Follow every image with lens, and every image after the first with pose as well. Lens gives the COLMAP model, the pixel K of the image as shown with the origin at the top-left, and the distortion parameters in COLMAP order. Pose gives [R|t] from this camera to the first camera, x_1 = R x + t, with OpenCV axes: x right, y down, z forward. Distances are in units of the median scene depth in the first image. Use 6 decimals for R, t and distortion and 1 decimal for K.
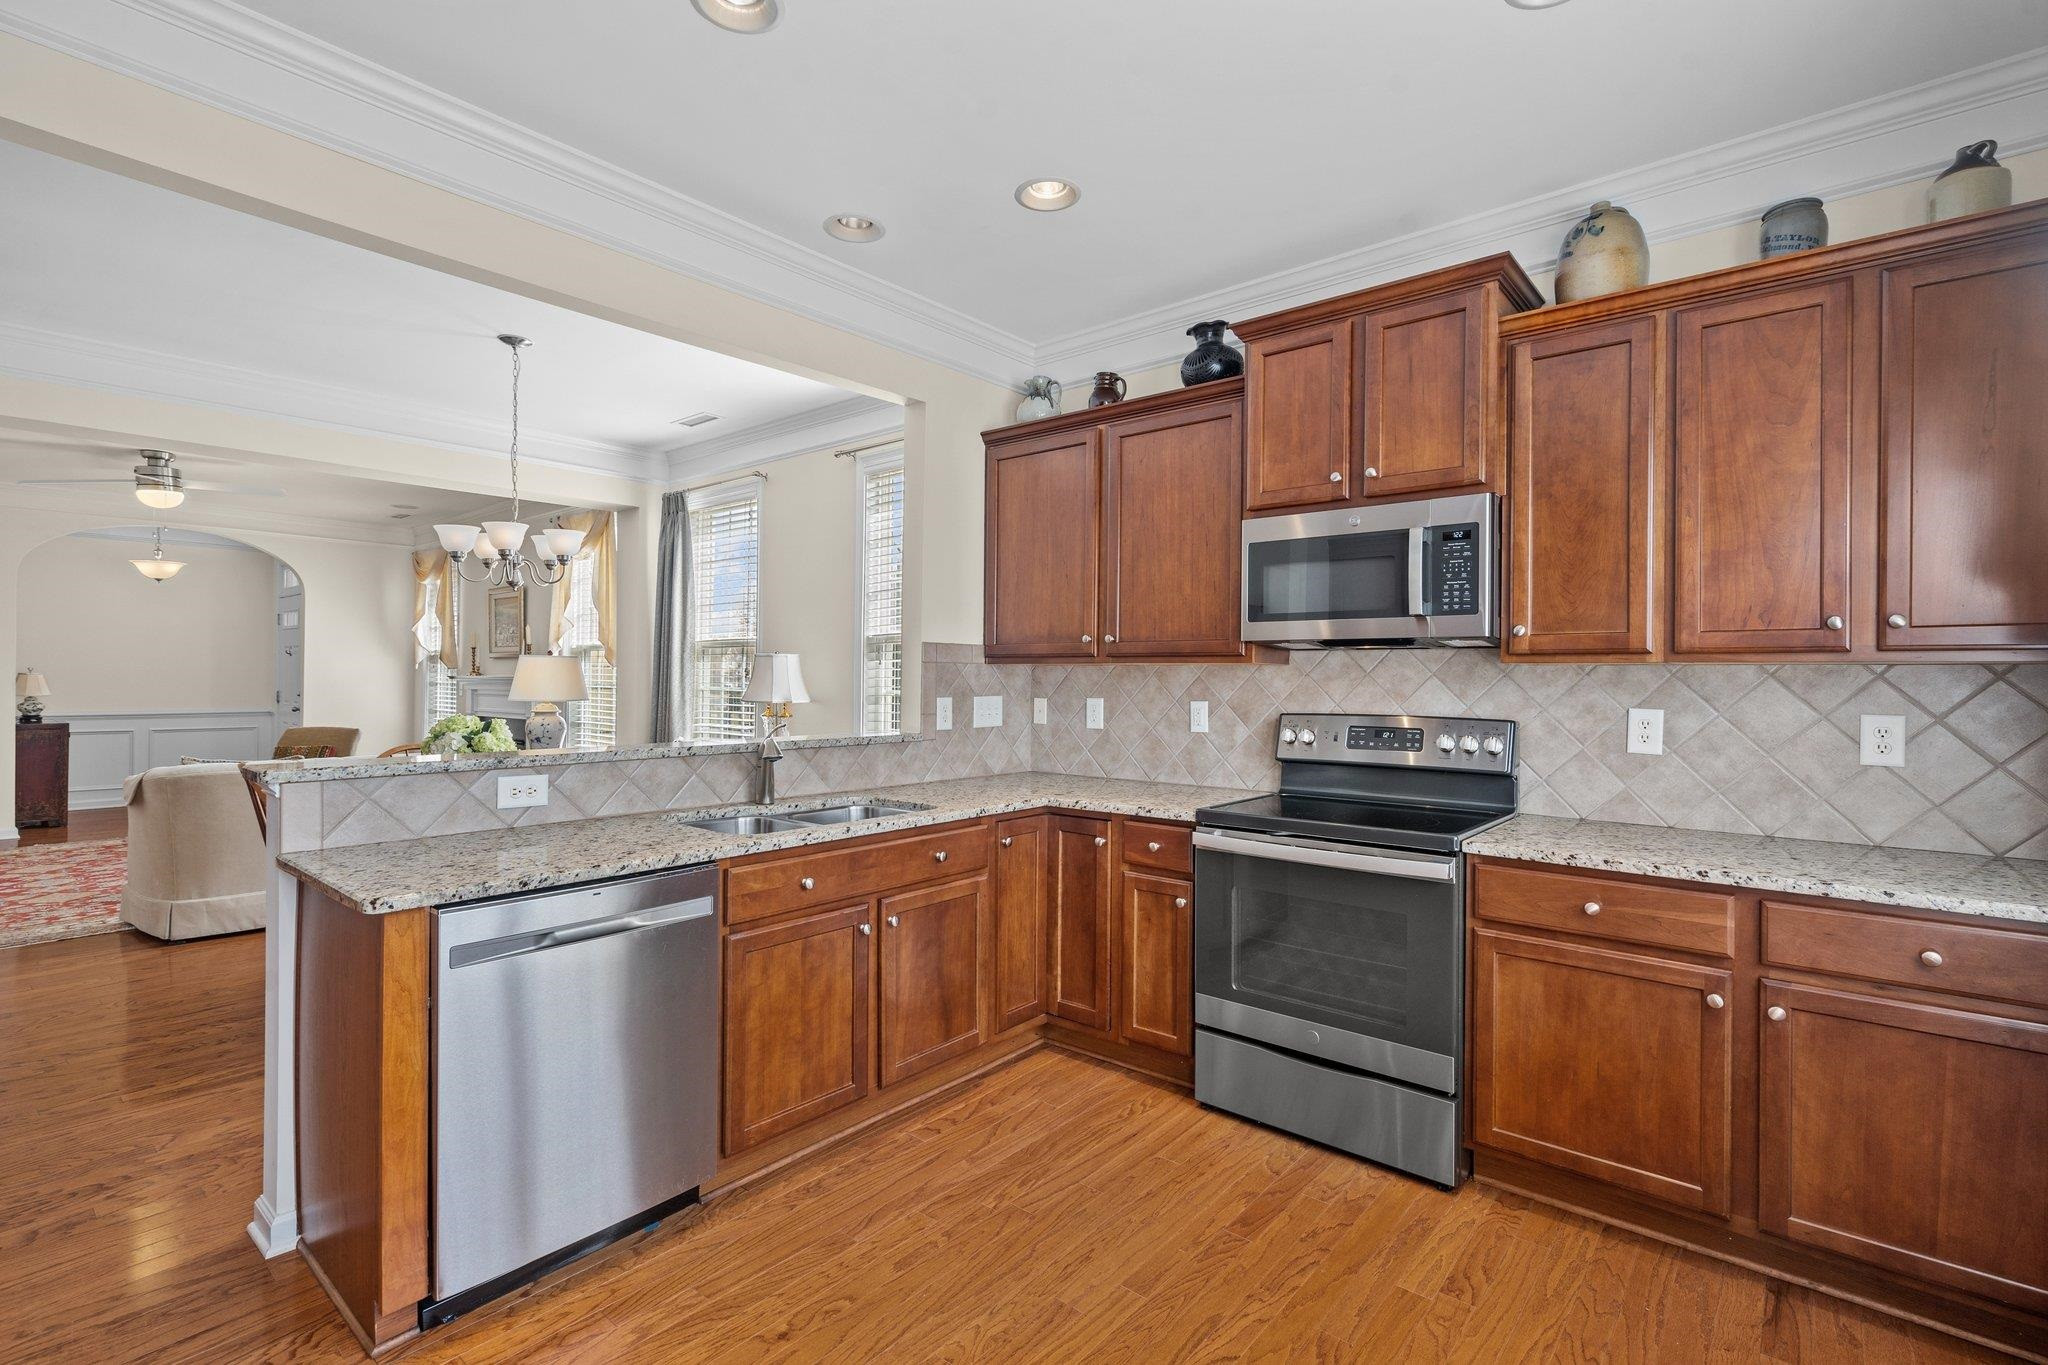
lens RADIAL K [[946.6, 0, 1023.2], [0, 946.6, 675.6], [0, 0, 1]] dist [-0.004763, 0.001618]
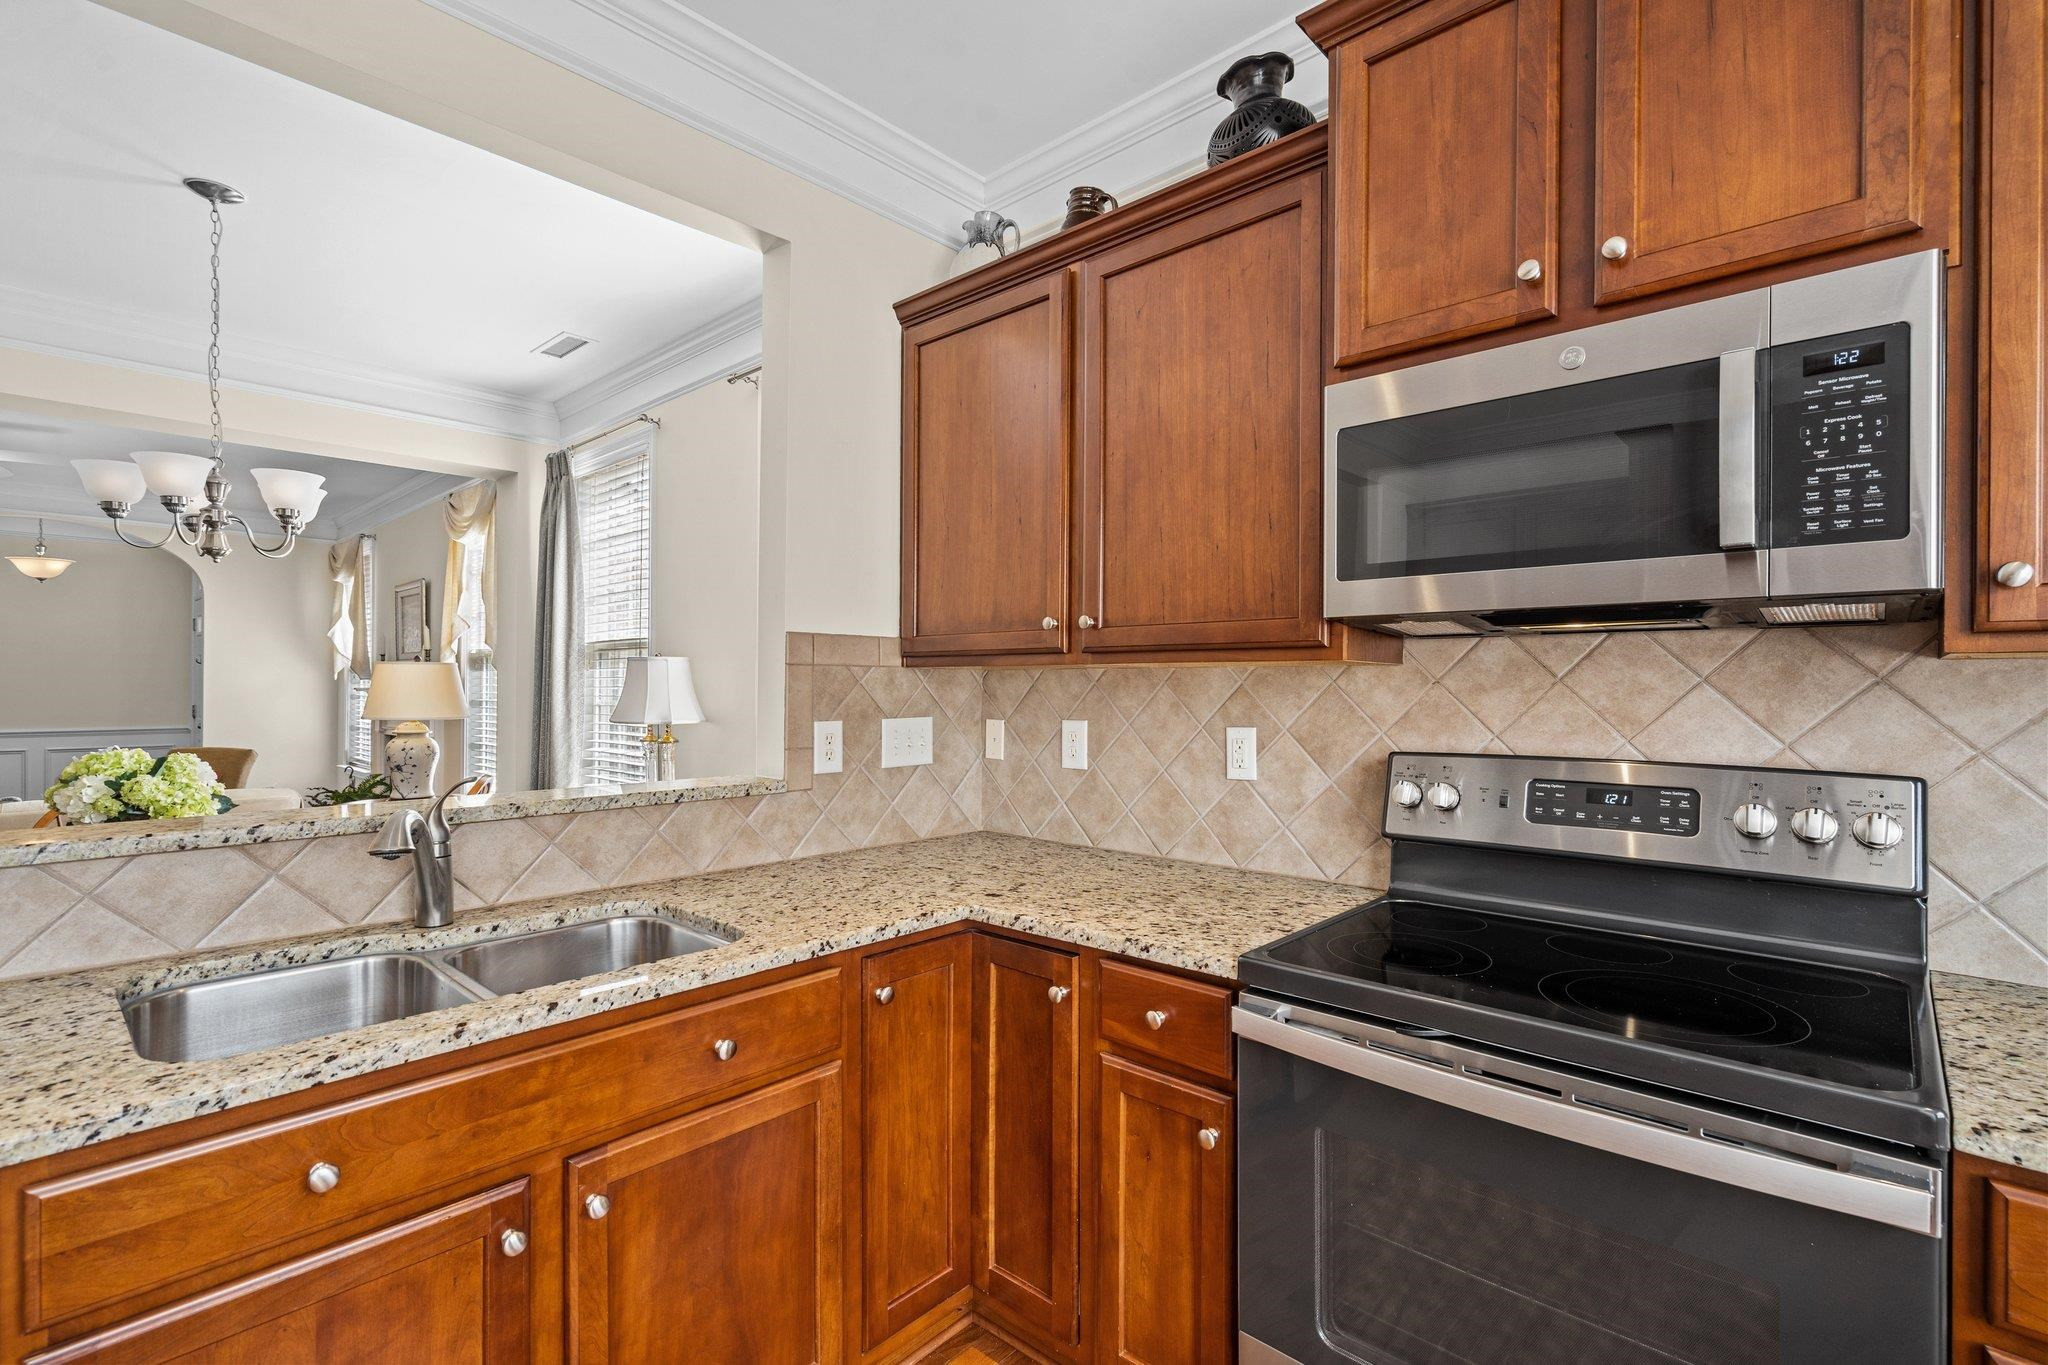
lens RADIAL K [[946.6, 0, 1023.3], [0, 946.6, 688.6], [0, 0, 1]] dist [-0.004763, 0.001618]
pose [[0.999333, -0.003889, -0.036307, 0.079642], [0.004044, 0.999983, 0.004212, -0.000356], [0.036290, -0.004356, 0.999332, 0.451062]]
